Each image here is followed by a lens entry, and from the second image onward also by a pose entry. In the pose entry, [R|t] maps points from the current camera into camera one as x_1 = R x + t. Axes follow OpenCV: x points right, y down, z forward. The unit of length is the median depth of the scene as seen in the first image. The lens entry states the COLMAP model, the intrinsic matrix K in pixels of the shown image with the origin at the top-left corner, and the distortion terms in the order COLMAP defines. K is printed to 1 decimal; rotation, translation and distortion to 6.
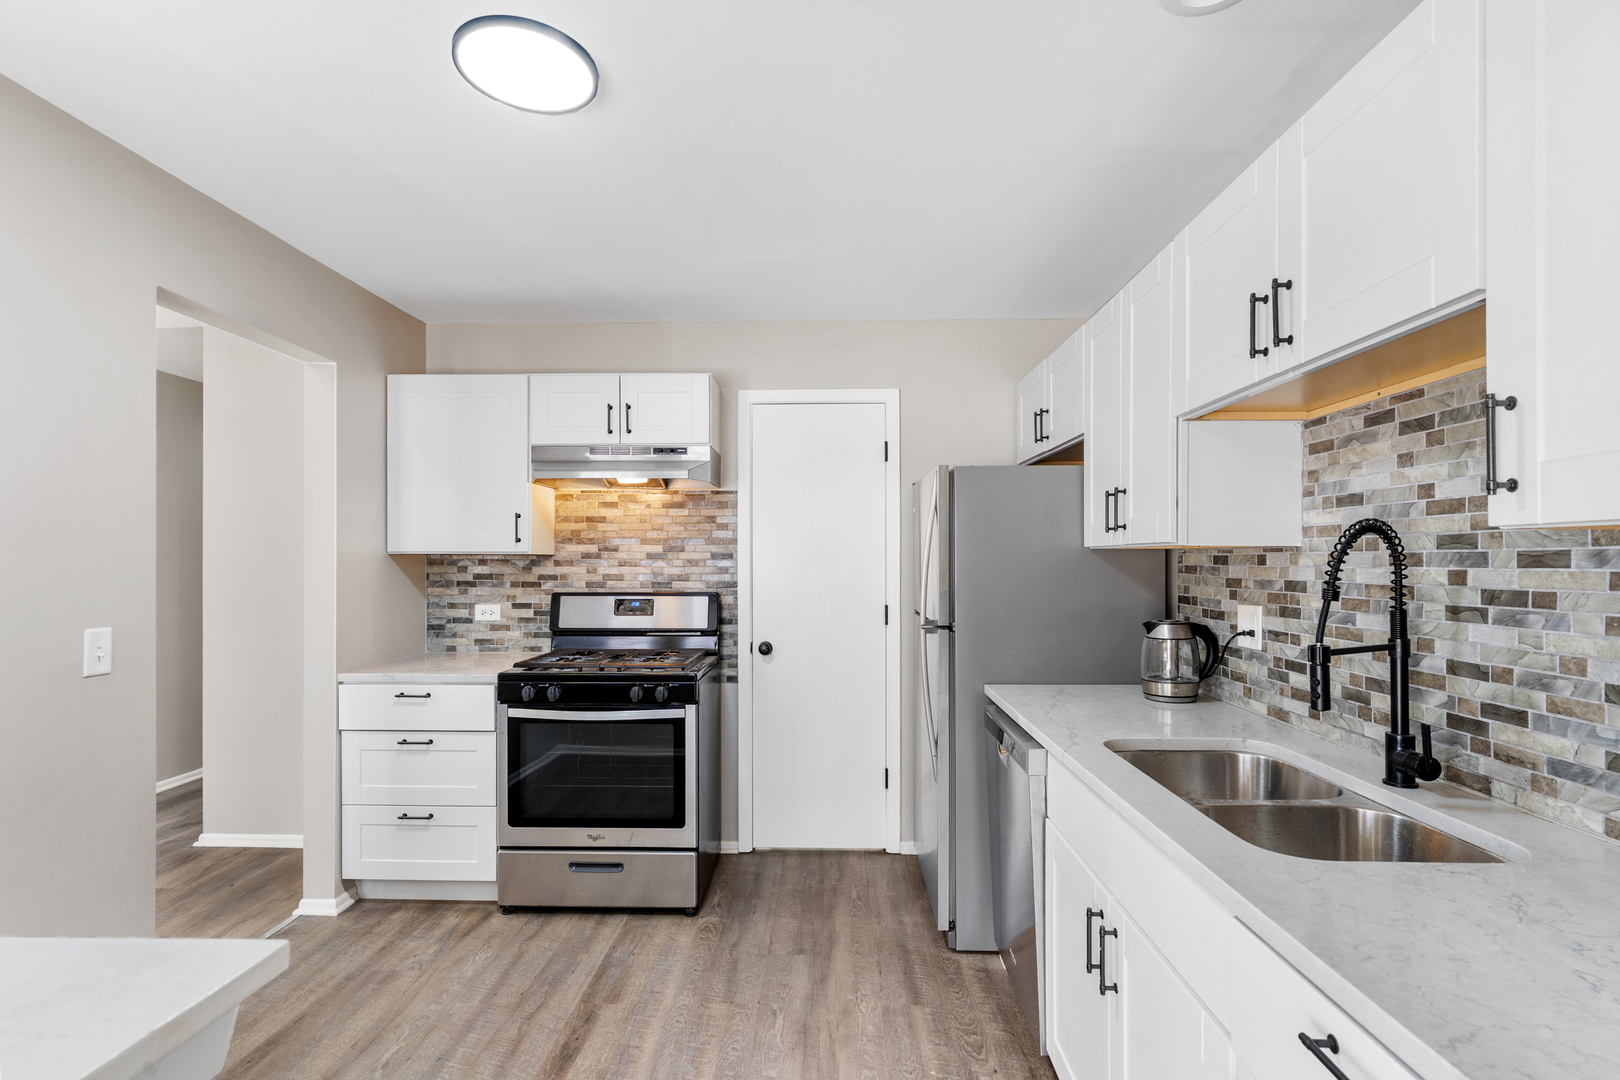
lens RADIAL K [[777.9, 0, 813.6], [0, 777.9, 563.6], [0, 0, 1]] dist [0.001539, -0.000579]
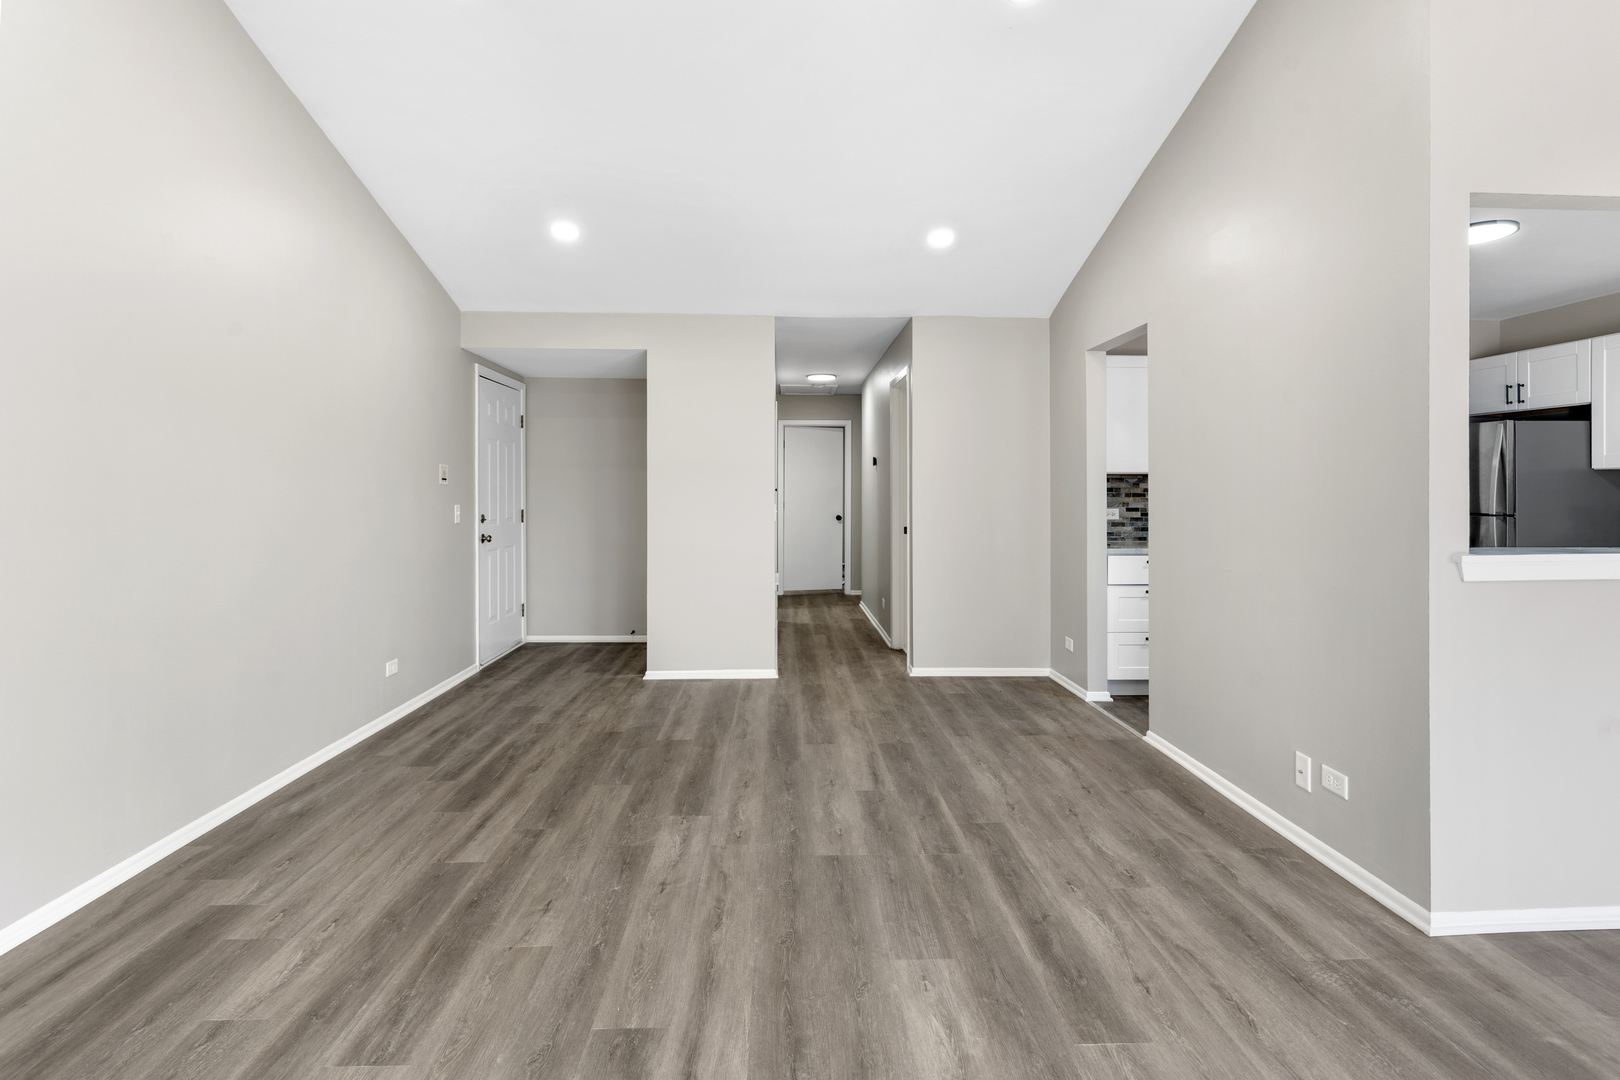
lens RADIAL K [[806.7, 0, 808.8], [0, 806.7, 492.0], [0, 0, 1]] dist [-0.003143, 0.001053]
pose [[0.998016, -0.000962, 0.062961, -1.133169], [0.001225, 0.999991, -0.004133, 0.027850], [-0.062957, 0.004202, 0.998007, -0.507550]]
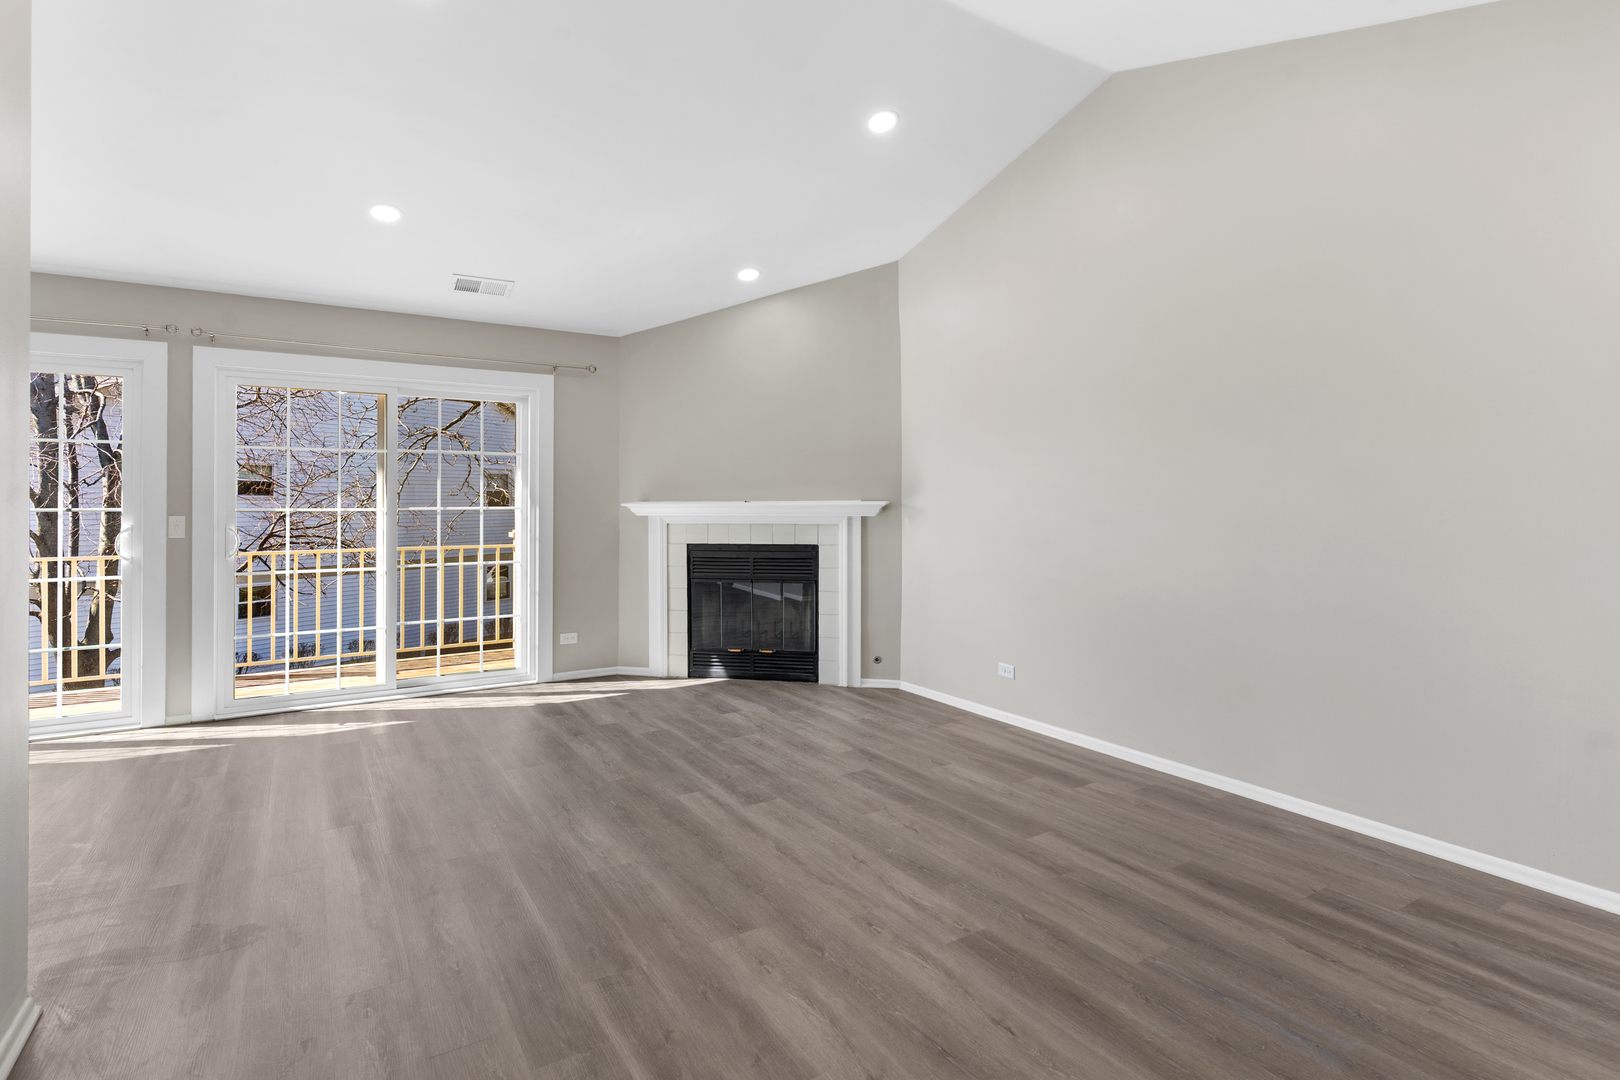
lens RADIAL K [[806.7, 0, 808.8], [0, 806.7, 492.0], [0, 0, 1]] dist [-0.003143, 0.001053]
pose [[-0.832774, -0.009068, -0.553539, -0.722795], [-0.002978, 0.999925, -0.011900, 0.024119], [0.553605, -0.008261, -0.832738, 0.895975]]
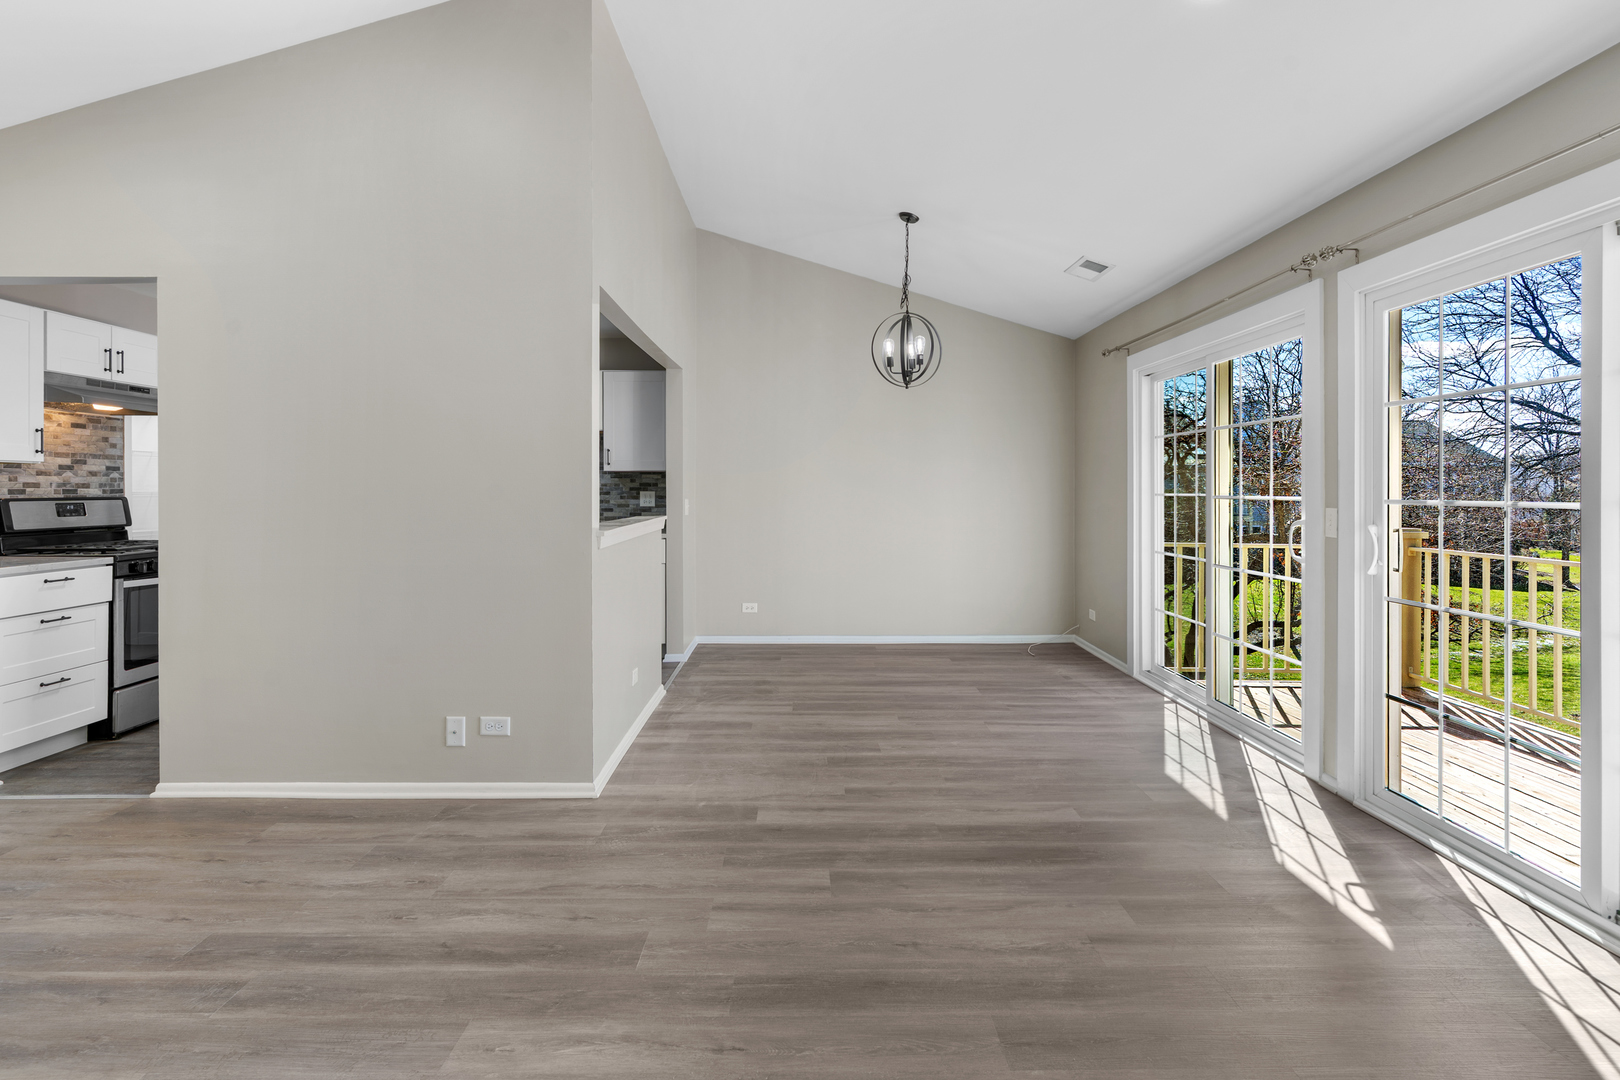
lens RADIAL K [[806.7, 0, 808.8], [0, 806.7, 492.0], [0, 0, 1]] dist [-0.003143, 0.001053]
pose [[-0.033946, -0.005554, 0.999408, -1.536555], [0.002320, 0.999981, 0.005636, 0.024667], [-0.999421, 0.002510, -0.033933, -0.099878]]
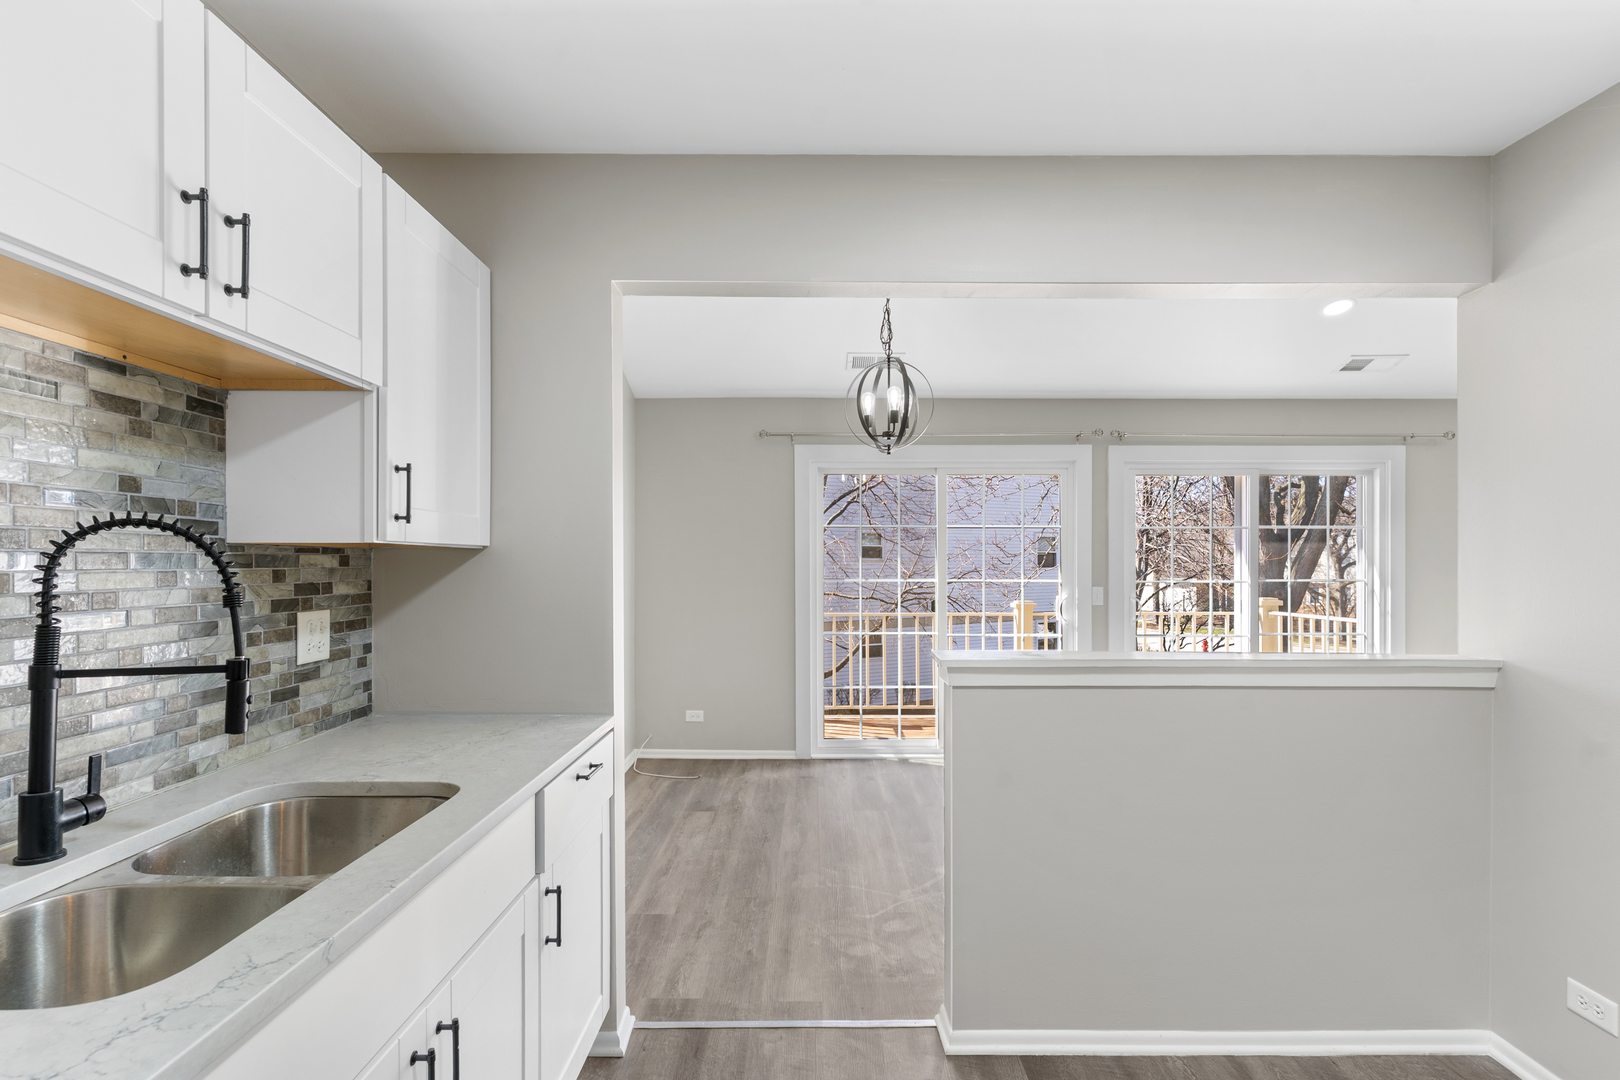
lens RADIAL K [[777.9, 0, 813.6], [0, 777.9, 563.6], [0, 0, 1]] dist [0.001539, -0.000579]
pose [[-0.999623, -0.001370, -0.027417, 0.011201], [-0.001541, 0.999979, 0.006238, -0.003740], [0.027408, 0.006278, -0.999605, 0.757774]]
